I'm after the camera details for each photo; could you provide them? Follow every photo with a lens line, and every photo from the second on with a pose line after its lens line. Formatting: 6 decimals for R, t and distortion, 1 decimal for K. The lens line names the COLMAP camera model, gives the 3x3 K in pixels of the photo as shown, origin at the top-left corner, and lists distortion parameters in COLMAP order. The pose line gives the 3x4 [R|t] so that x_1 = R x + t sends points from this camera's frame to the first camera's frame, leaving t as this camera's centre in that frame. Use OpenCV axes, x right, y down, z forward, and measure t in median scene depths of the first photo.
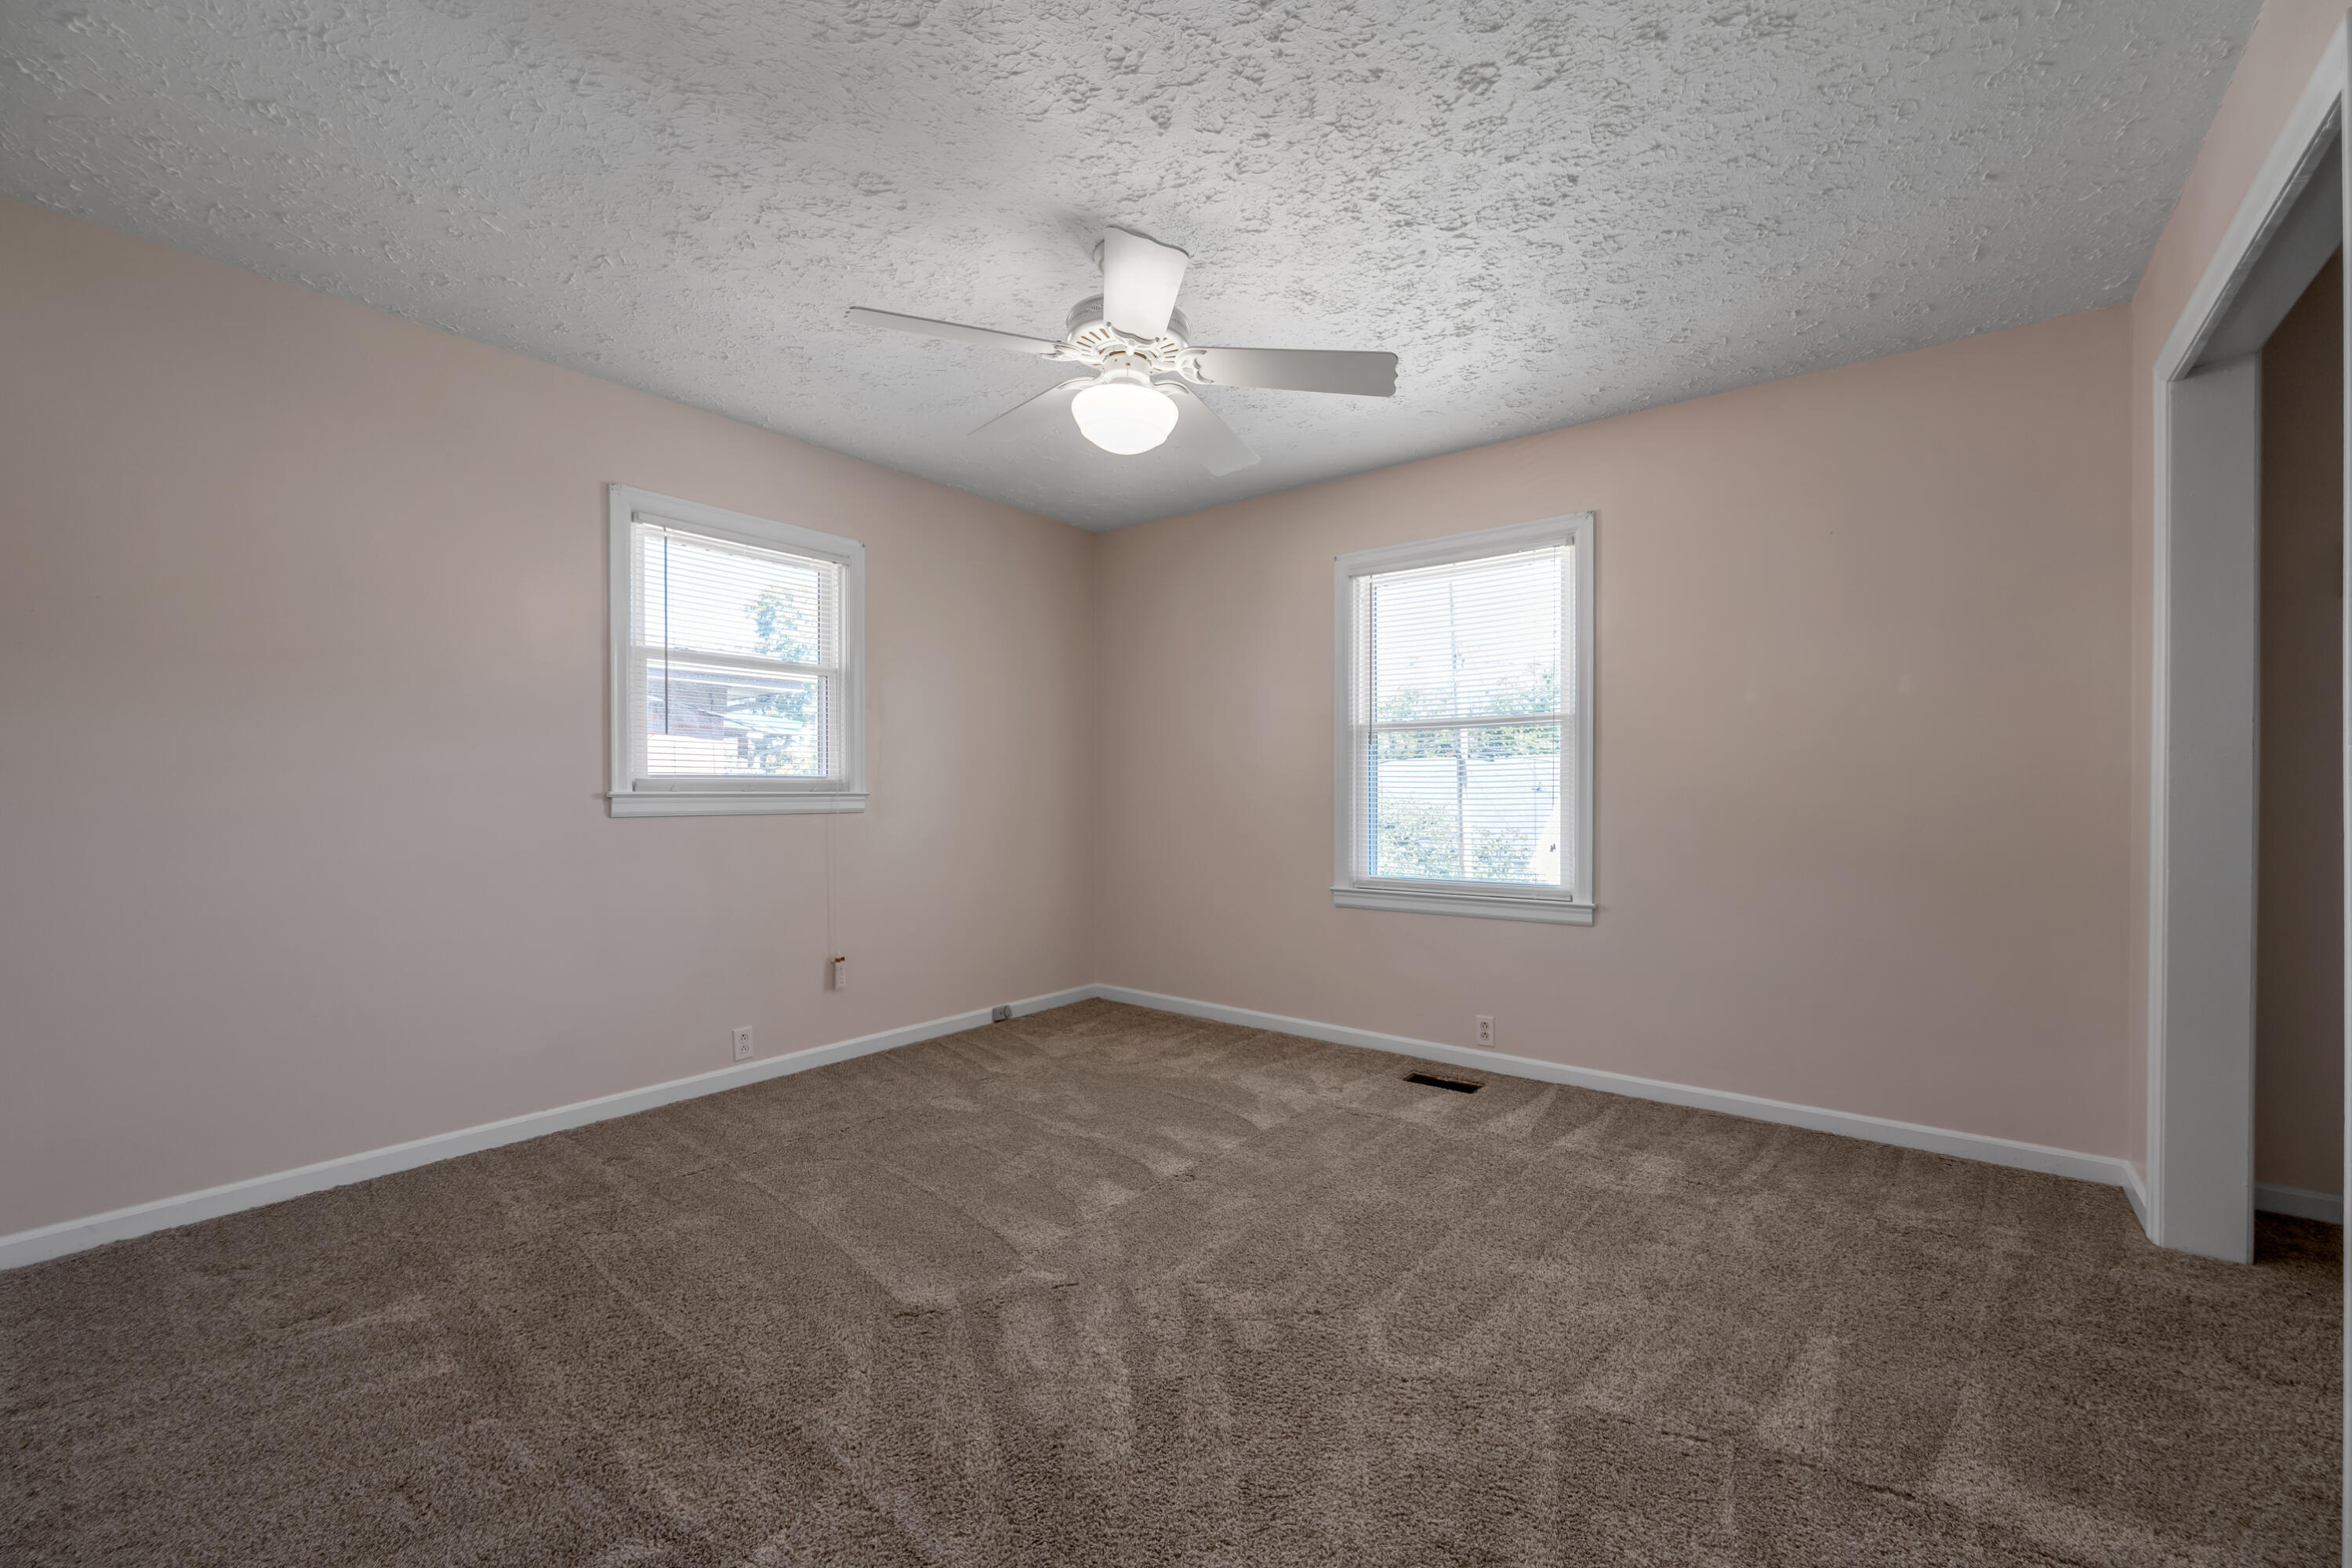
lens RADIAL K [[943.5, 0, 1176.0], [0, 943.5, 784.0], [0, 0, 1]] dist [-0.001203, -0.000351]
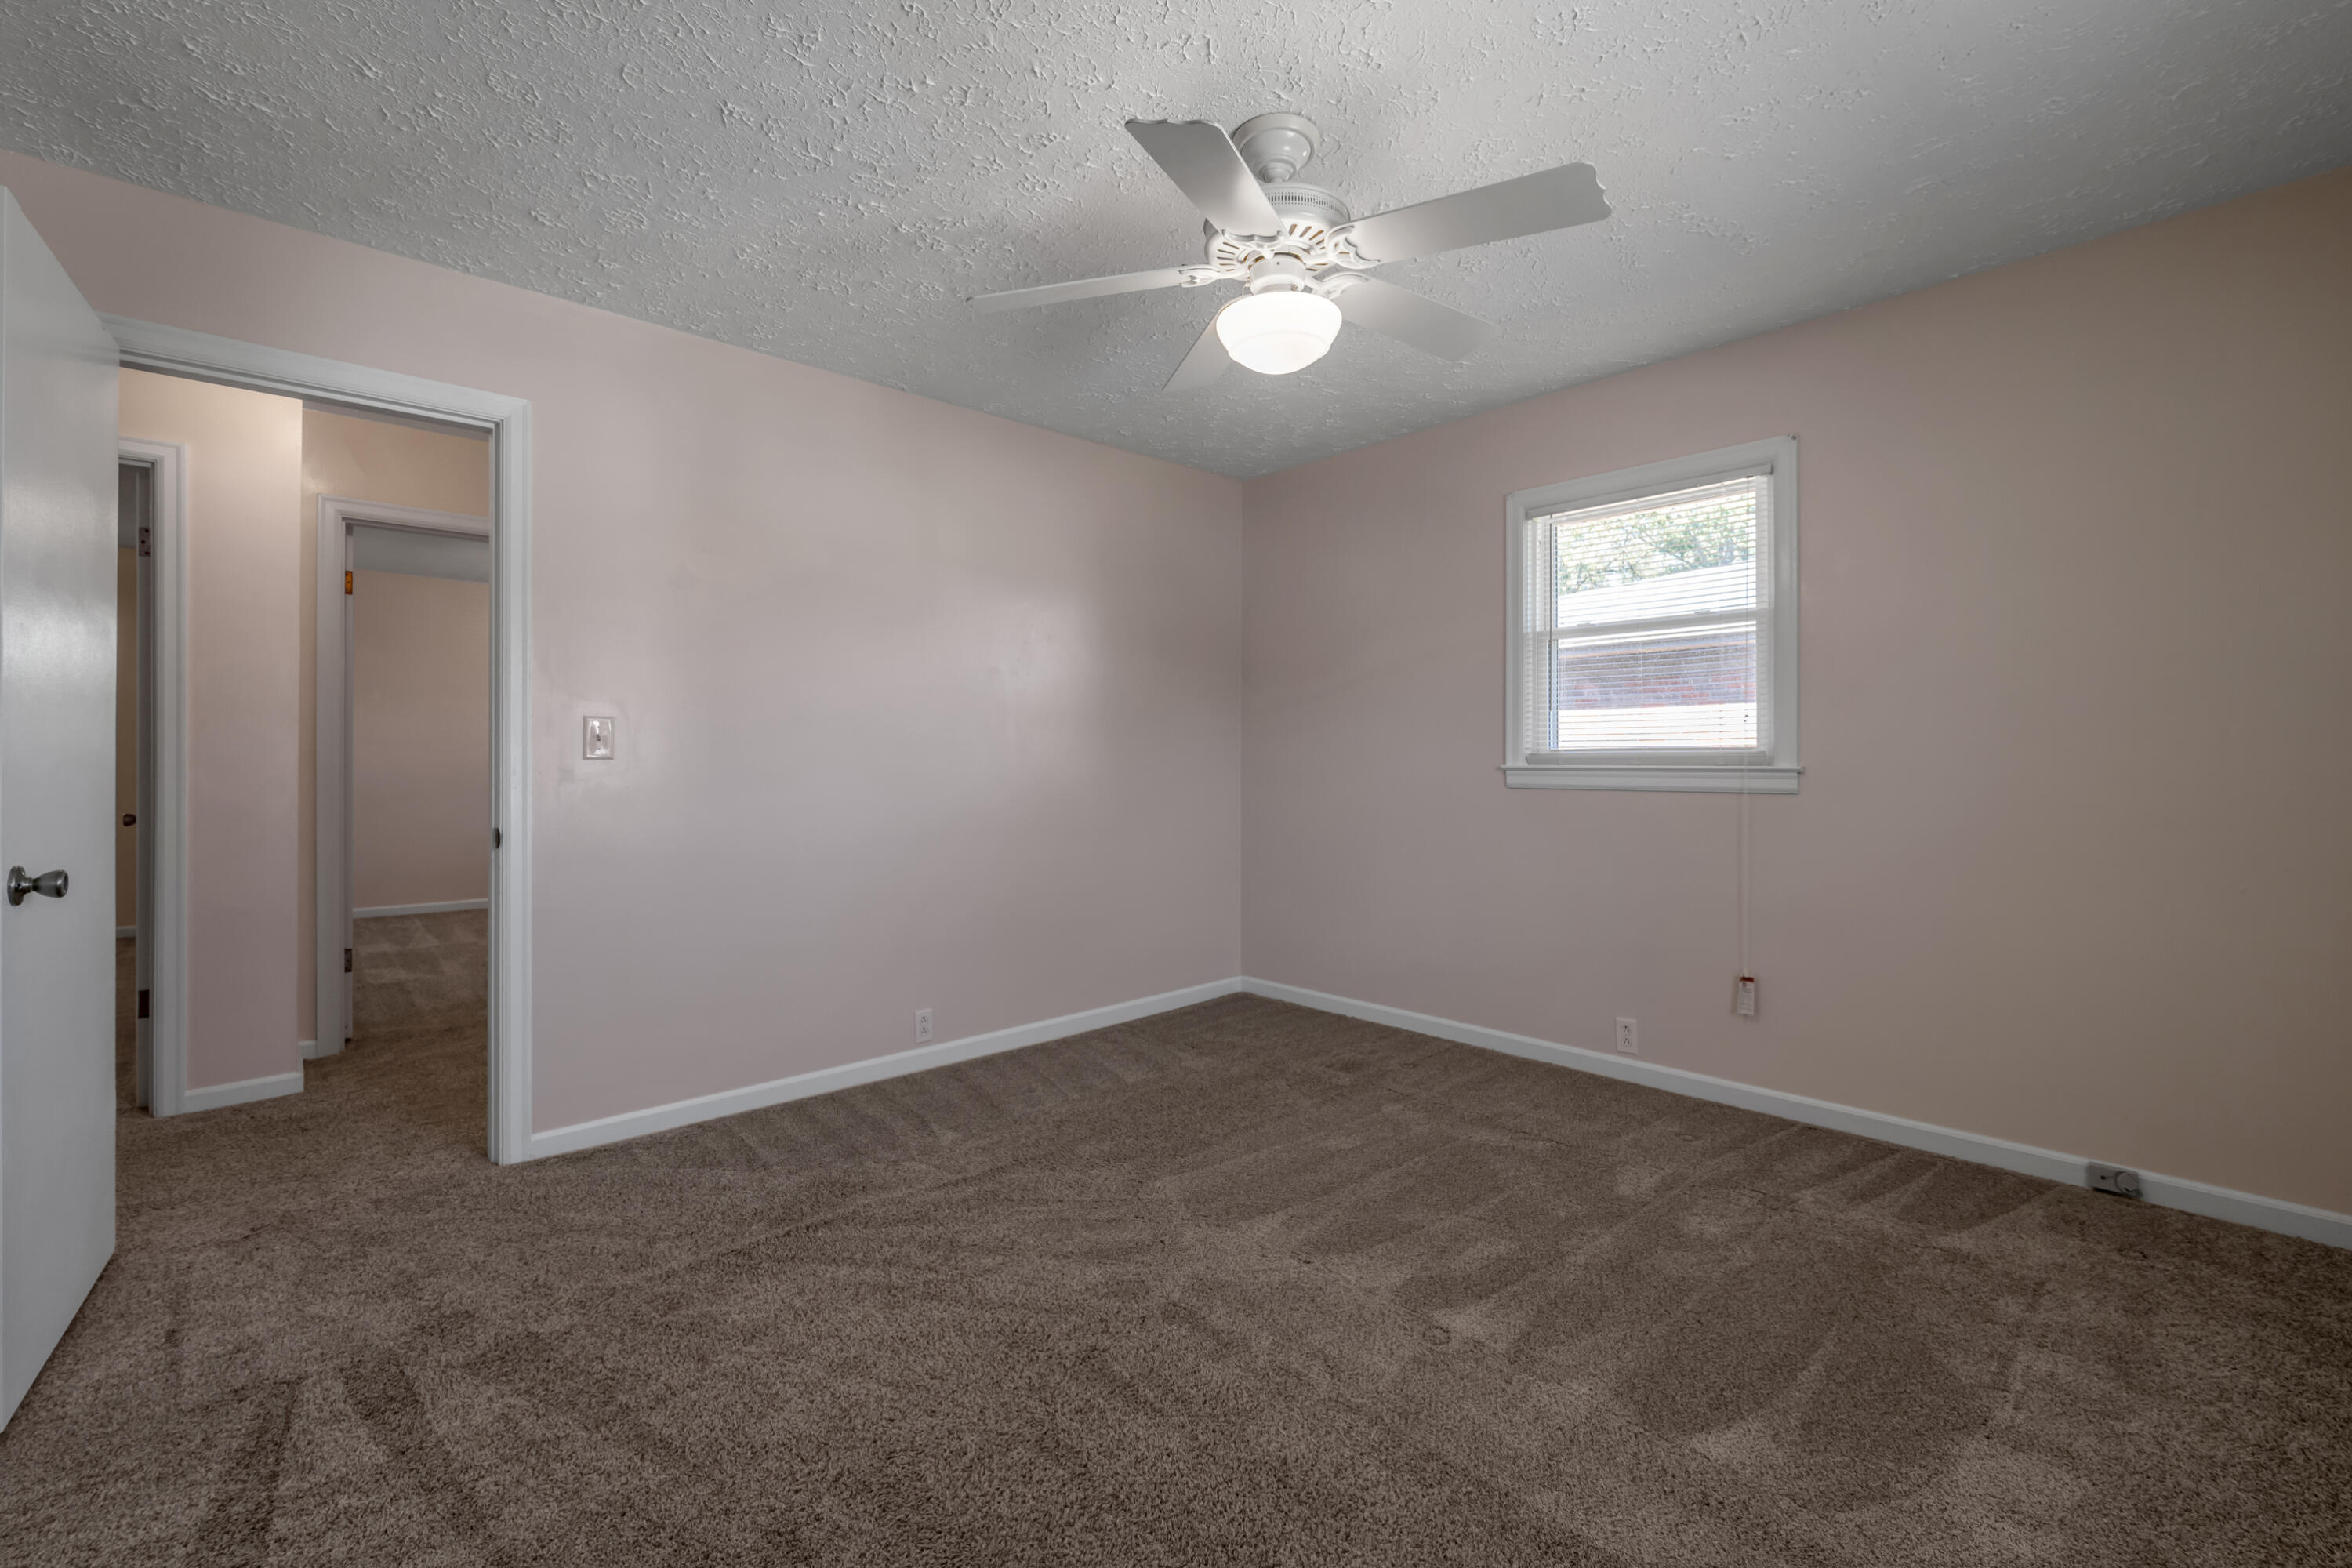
lens RADIAL K [[963.0, 0, 1183.1], [0, 963.0, 761.2], [0, 0, 1]] dist [-0.001321, -0.000185]
pose [[-0.134479, -0.002834, -0.990912, 0.580701], [0.003332, 0.999989, -0.003312, 0.005933], [0.990911, -0.003747, -0.134468, 0.743869]]
